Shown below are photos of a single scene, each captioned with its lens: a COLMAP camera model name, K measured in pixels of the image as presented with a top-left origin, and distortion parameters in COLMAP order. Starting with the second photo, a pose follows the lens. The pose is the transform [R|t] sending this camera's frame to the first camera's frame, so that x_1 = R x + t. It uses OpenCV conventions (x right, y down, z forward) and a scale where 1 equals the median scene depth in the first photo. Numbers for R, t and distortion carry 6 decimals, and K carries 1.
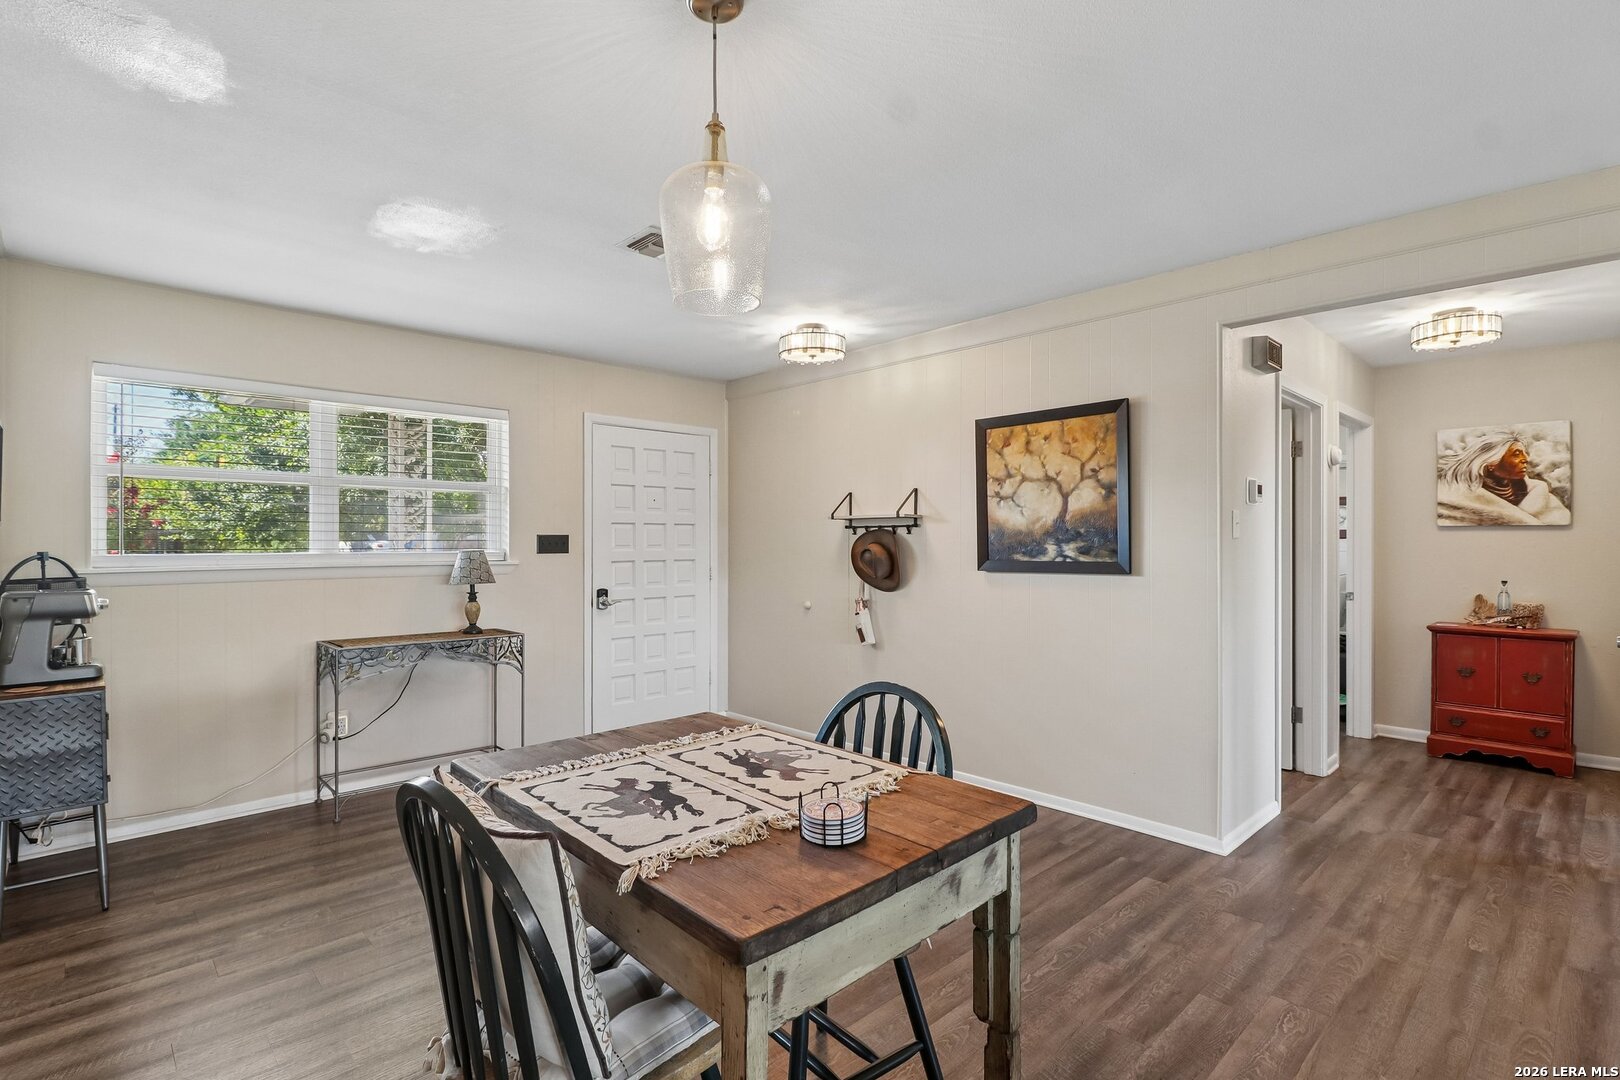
lens RADIAL K [[784.8, 0, 803.5], [0, 784.8, 539.0], [0, 0, 1]] dist [-0.001685, -0.015344]
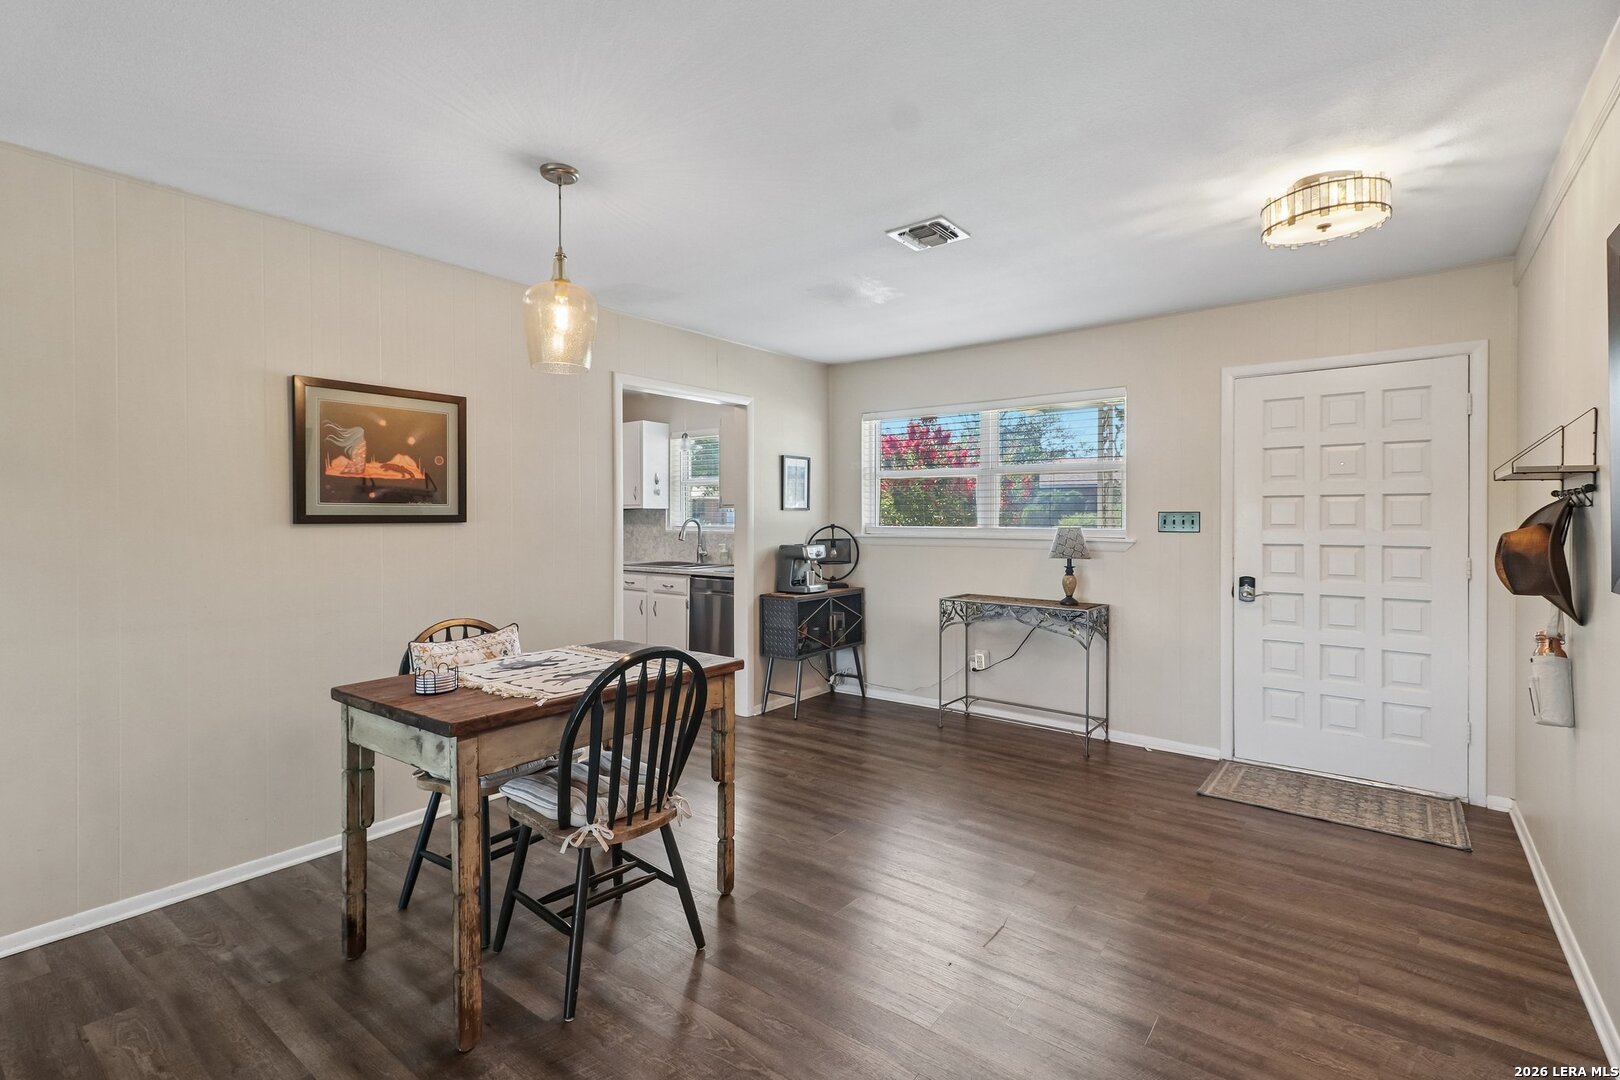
lens RADIAL K [[757.3, 0, 789.4], [0, 757.3, 518.9], [0, 0, 1]] dist [0.039044, -0.000188]
pose [[0.121296, 0.004224, -0.992607, 0.584243], [0.002501, 0.999986, 0.004561, -0.002735], [0.992613, -0.003036, 0.121284, 0.508231]]
